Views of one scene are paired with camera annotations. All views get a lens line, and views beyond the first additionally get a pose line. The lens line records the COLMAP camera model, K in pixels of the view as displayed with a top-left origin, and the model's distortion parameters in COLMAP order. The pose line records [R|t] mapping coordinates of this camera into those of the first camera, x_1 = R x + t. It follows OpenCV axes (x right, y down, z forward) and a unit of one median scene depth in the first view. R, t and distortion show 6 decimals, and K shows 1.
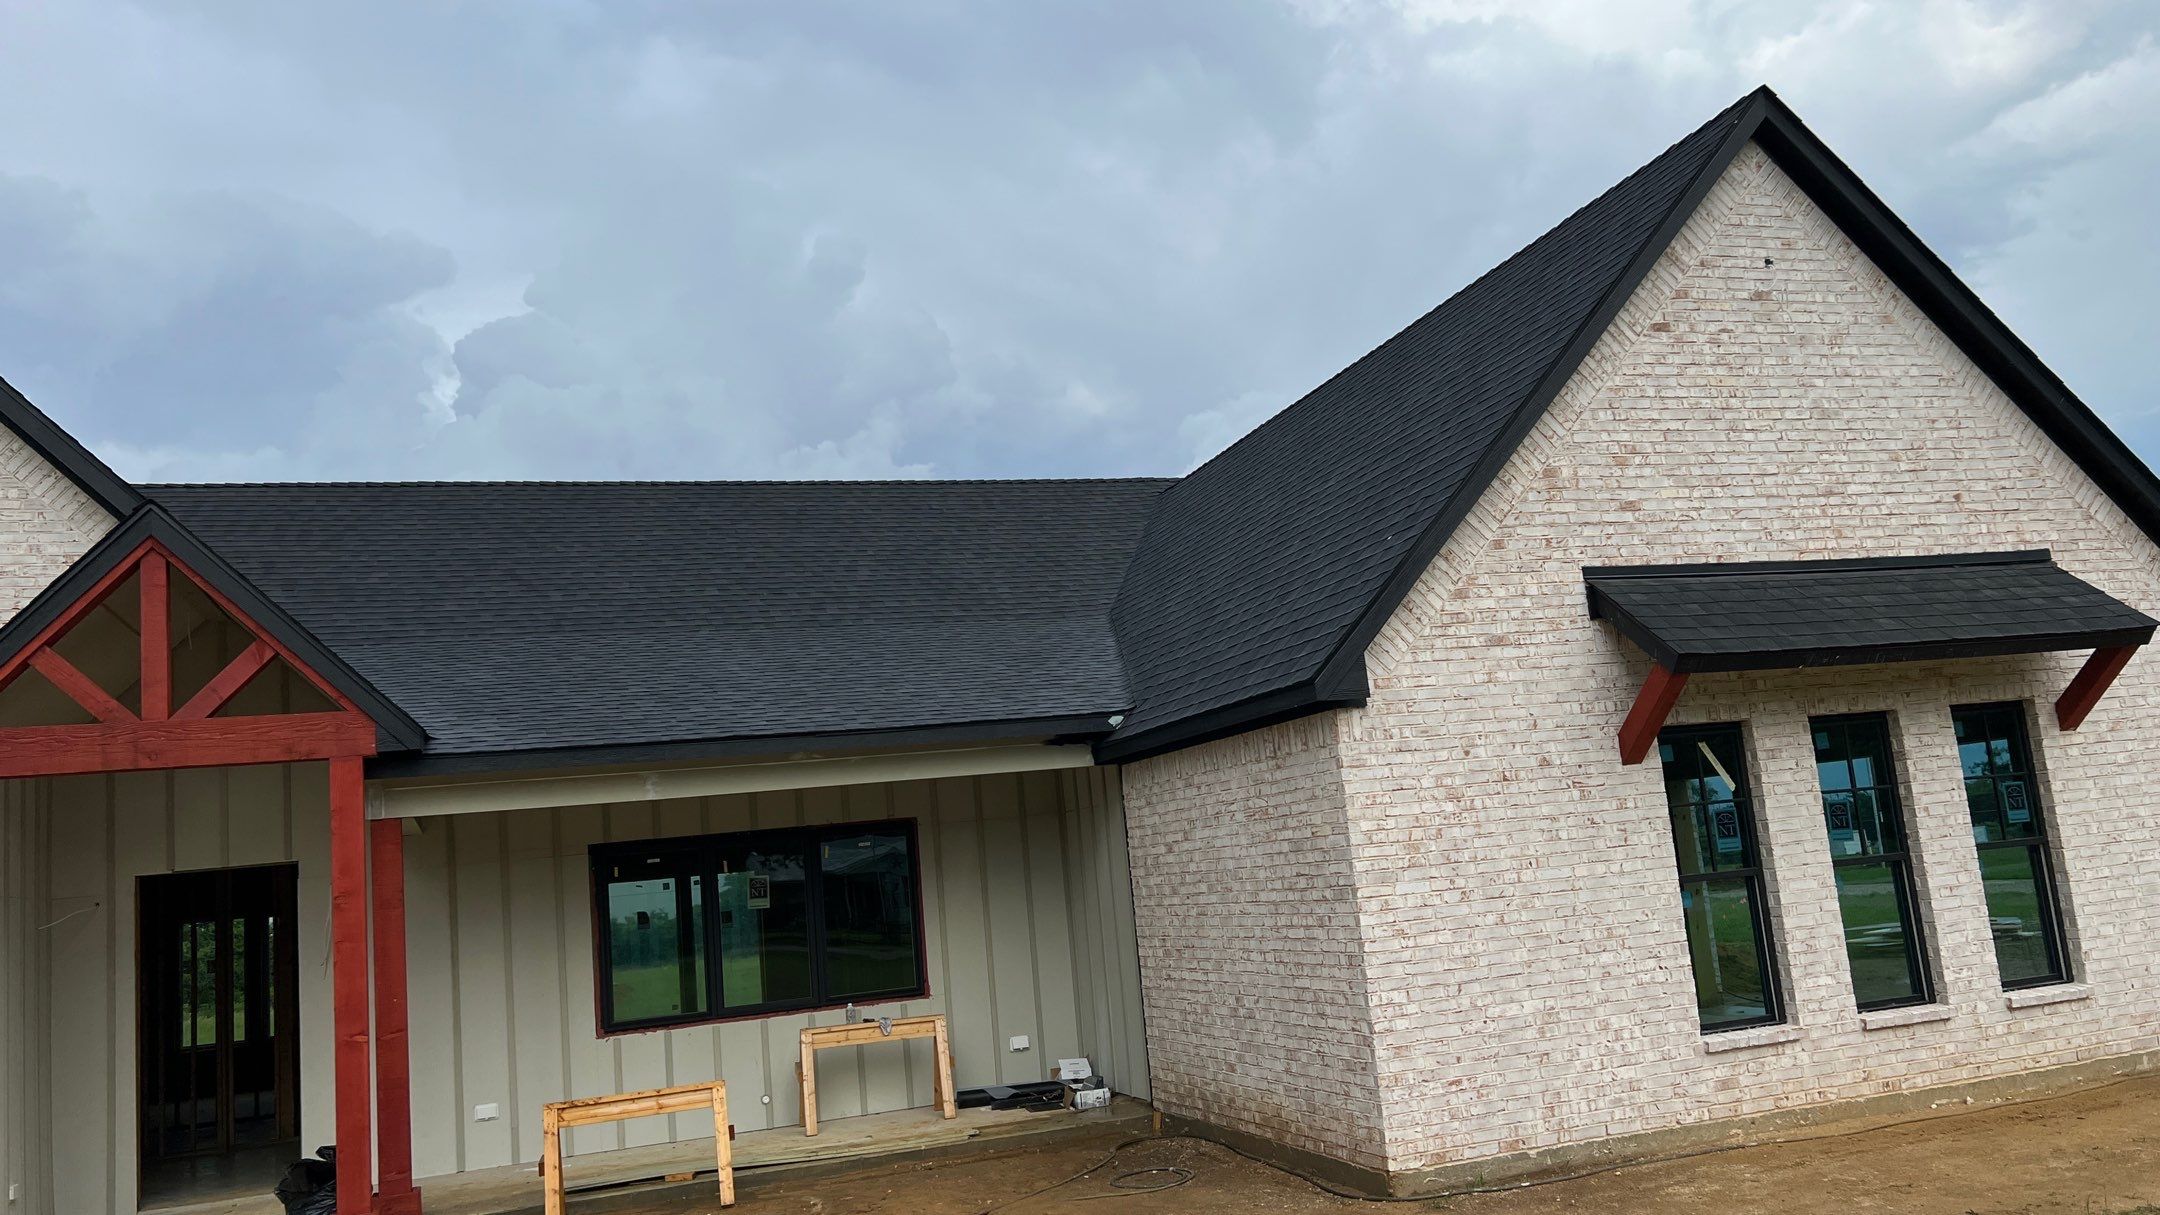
lens RADIAL K [[1662.3, 0, 1087.8], [0, 1662.3, 613.1], [0, 0, 1]] dist [0.051470, -0.047957]
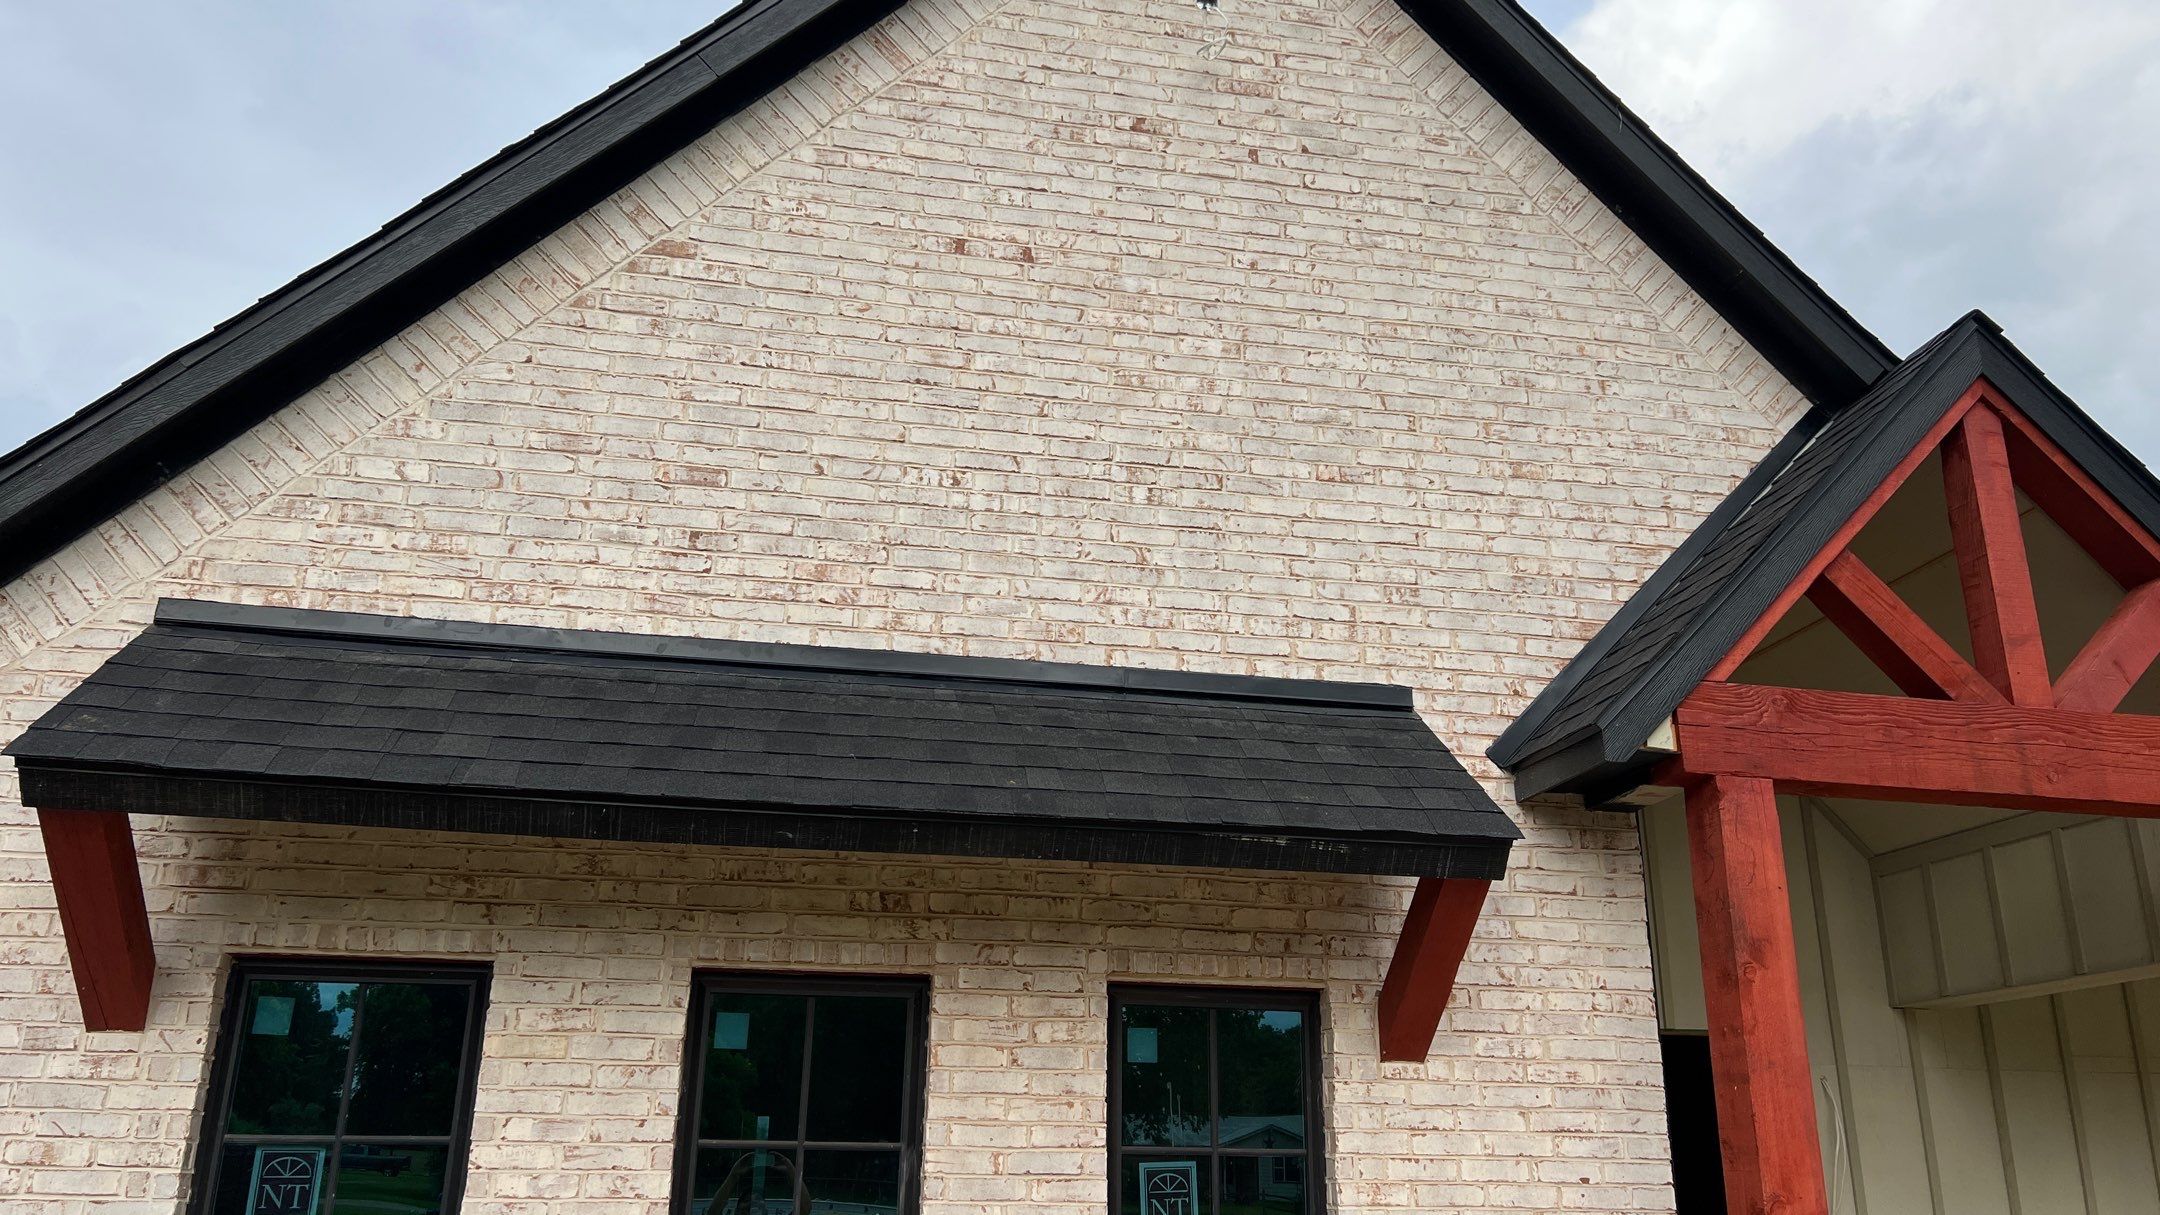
lens RADIAL K [[1624.1, 0, 1084.7], [0, 1624.1, 611.3], [0, 0, 1]] dist [0.075178, -0.102385]
pose [[0.984762, 0.057176, -0.164241, -0.738900], [-0.083437, 0.983949, -0.157742, 0.134774], [0.152586, 0.169042, 0.973726, 0.445219]]
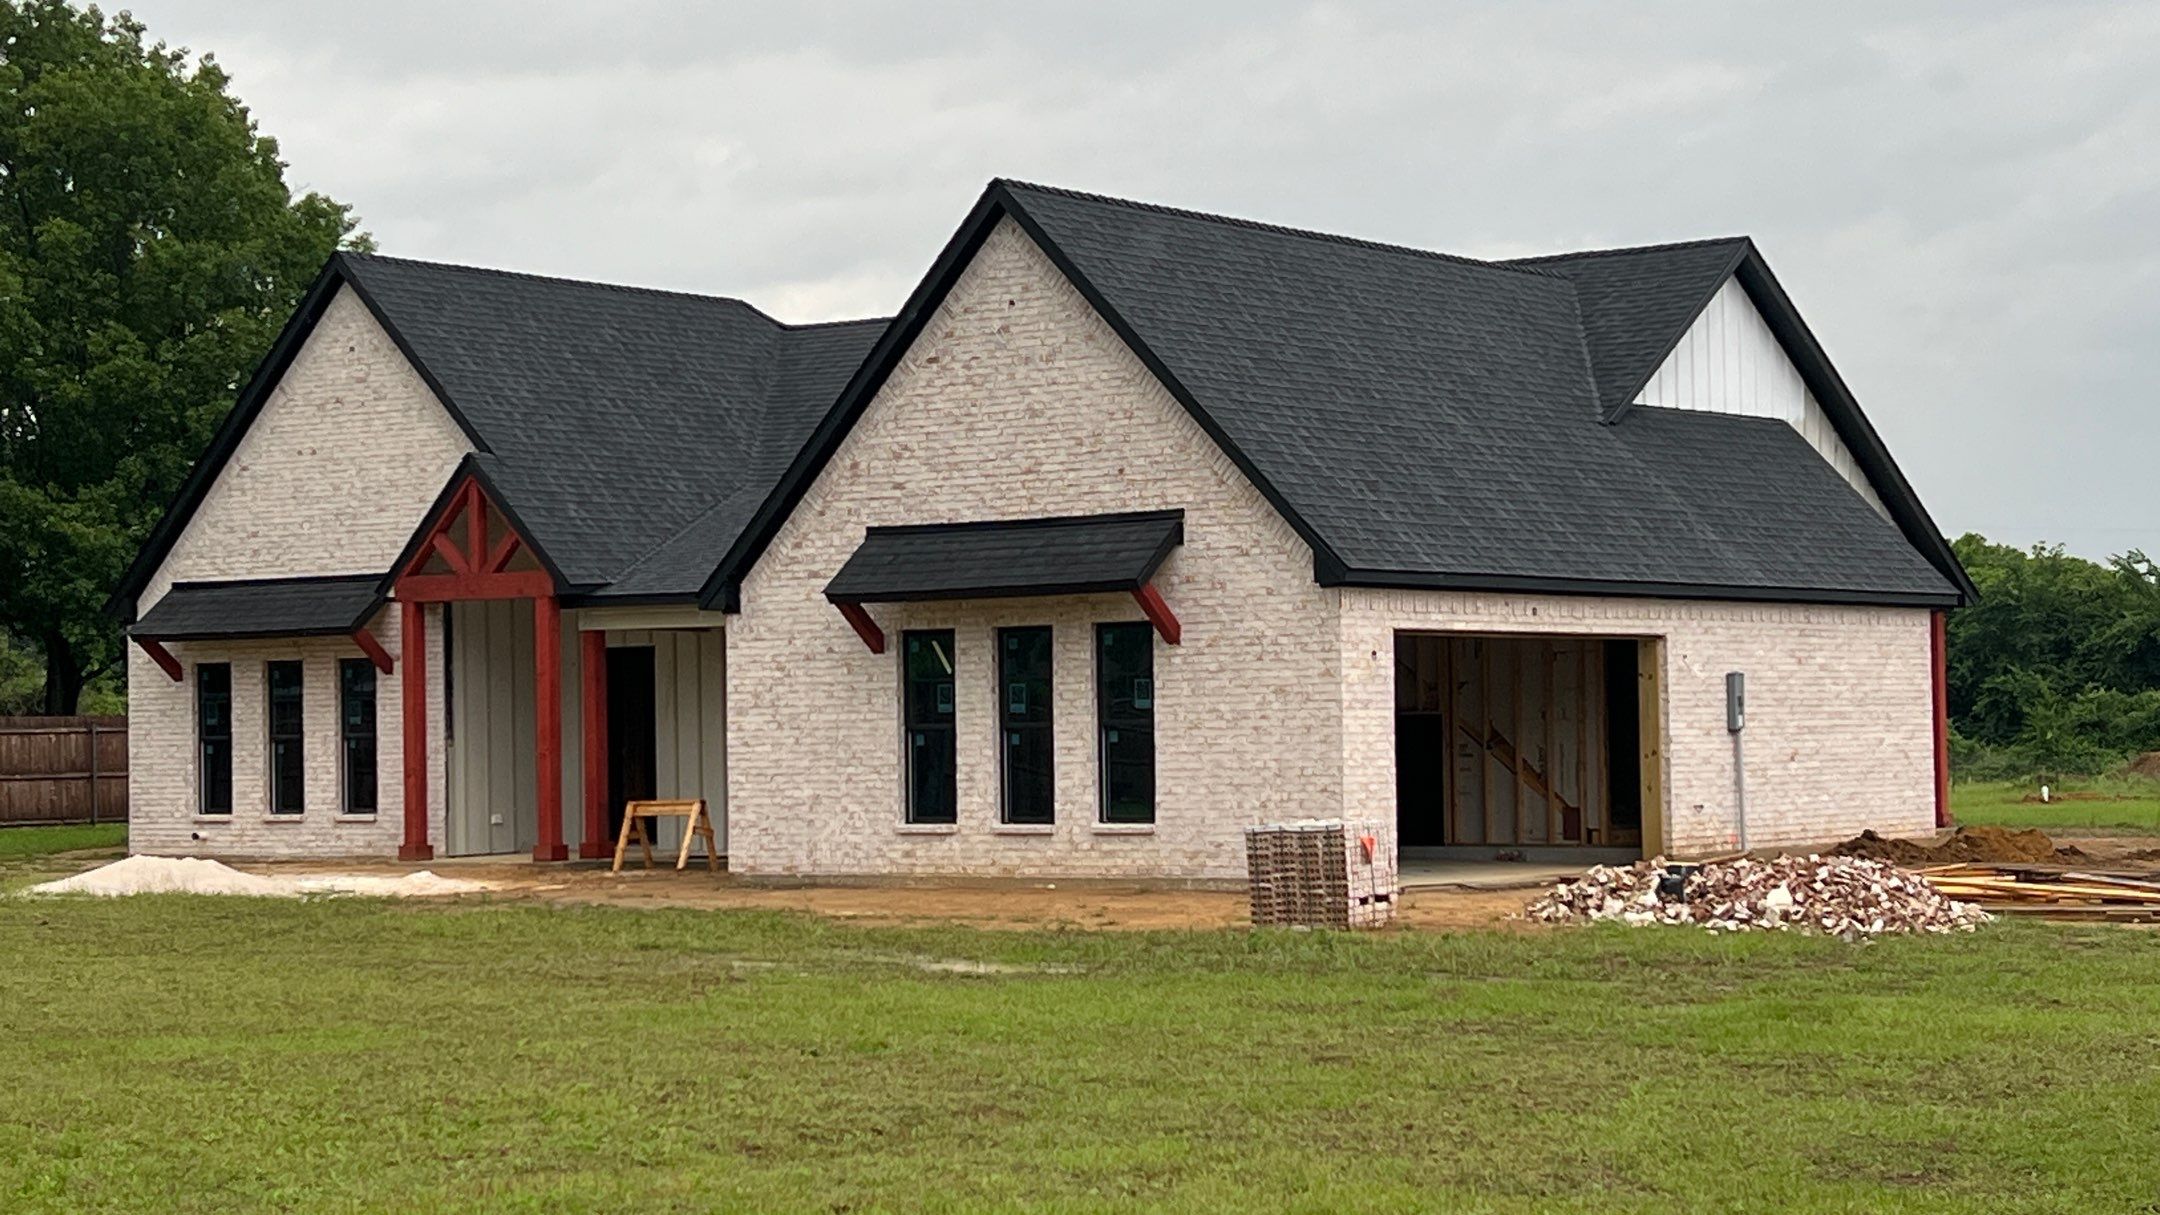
lens RADIAL K [[4114.9, 0, 1093.6], [0, 4114.9, 604.6], [0, 0, 1]] dist [0.156345, 0.000000]
pose [[0.570740, 0.059788, -0.818951, 3.459922], [0.092801, 0.986259, 0.136677, -0.447844], [0.815870, -0.154007, 0.557350, -0.956246]]
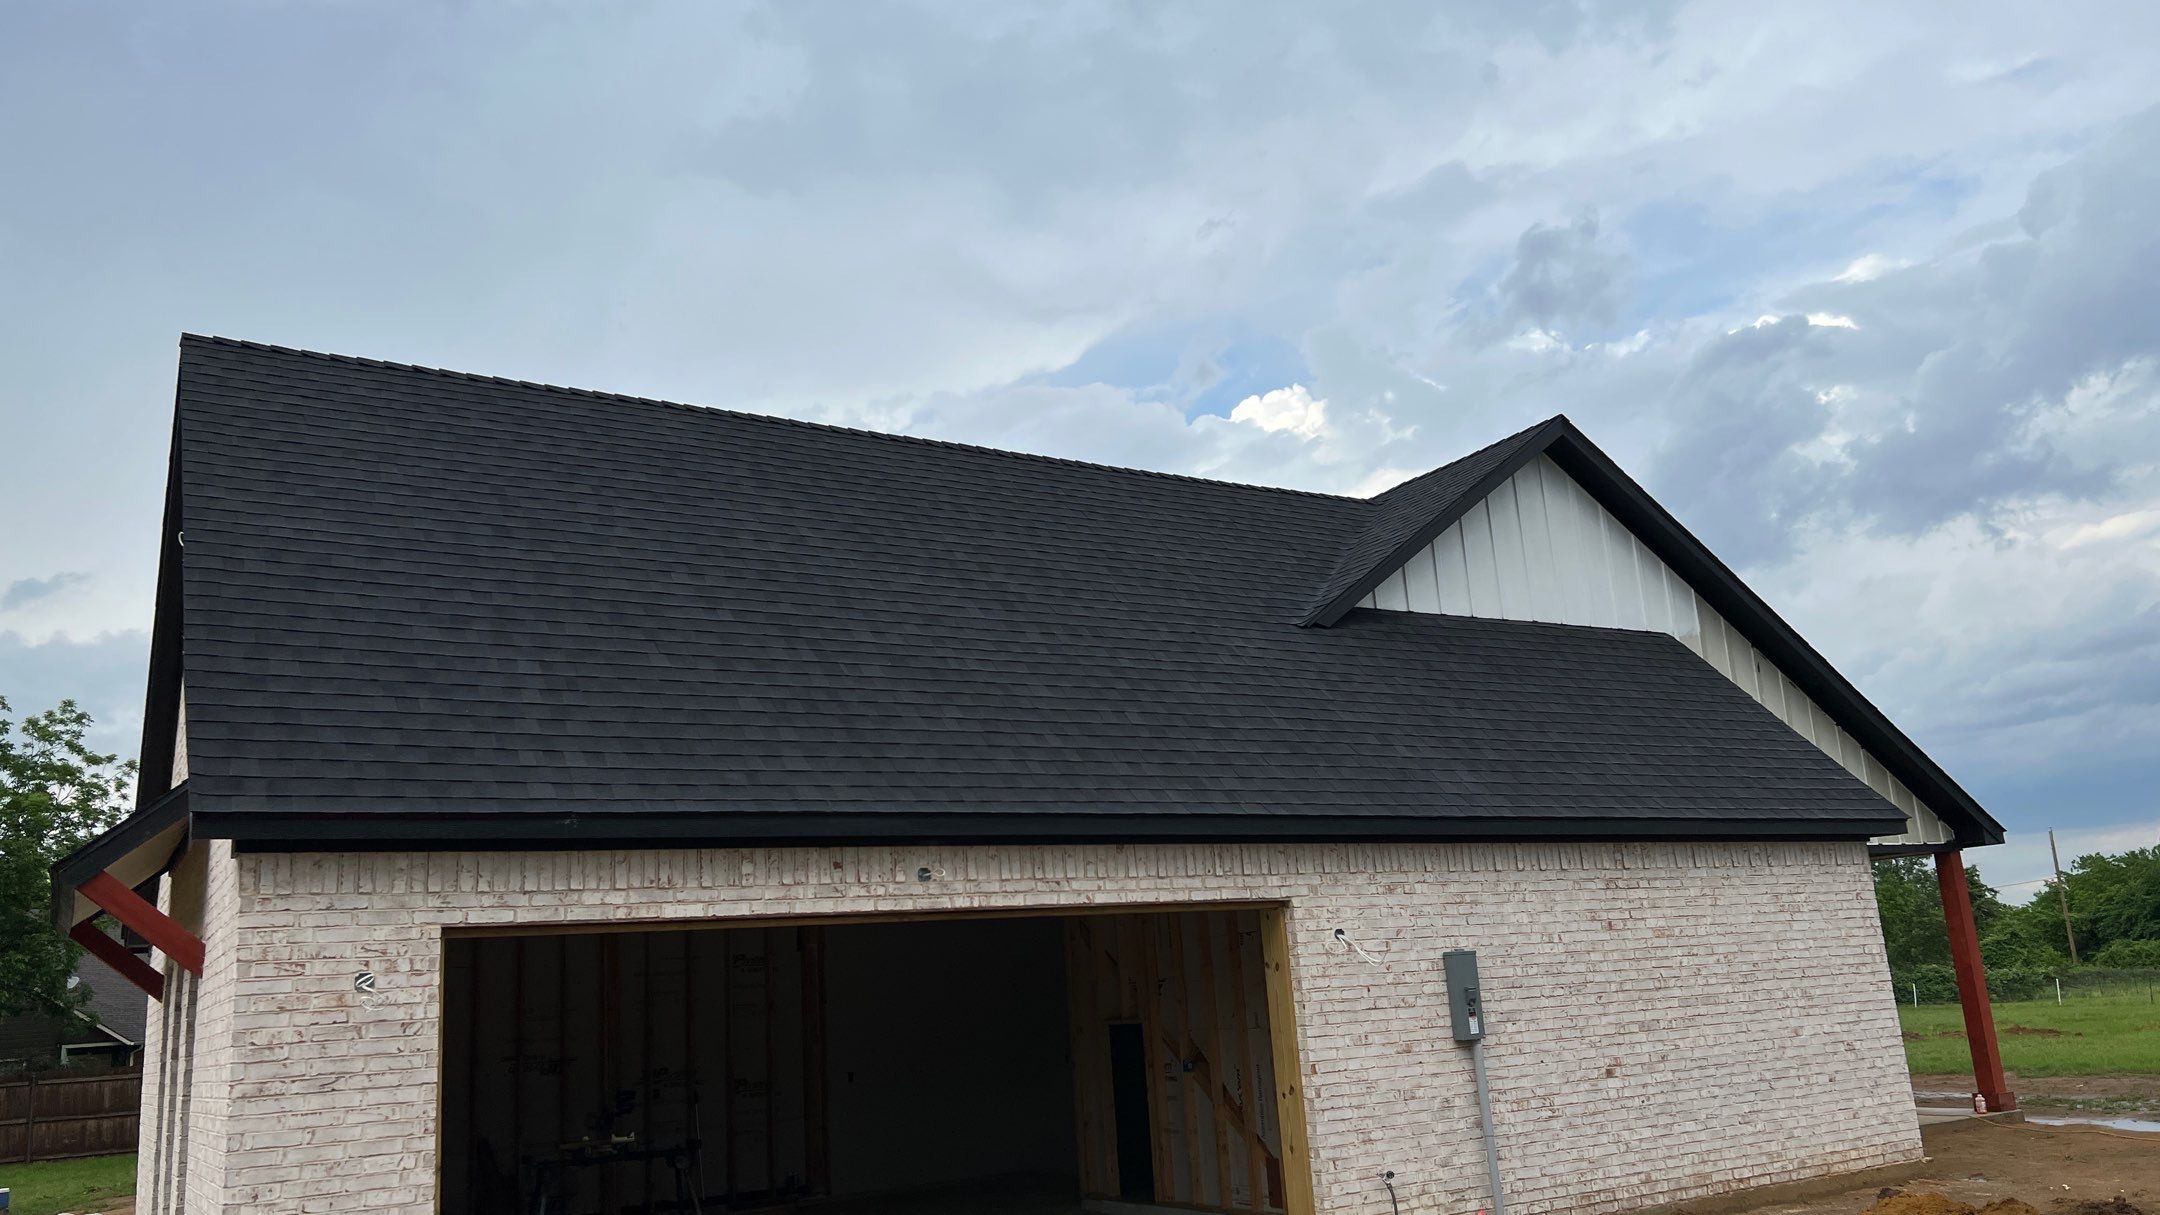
lens RADIAL K [[1624.1, 0, 1111.0], [0, 1624.1, 616.7], [0, 0, 1]] dist [0.075178, -0.102385]
pose [[0.228618, -0.148361, -0.962145, 1.542371], [0.199582, 0.974470, -0.102839, 0.072985], [0.952838, -0.168516, 0.252391, 1.315381]]
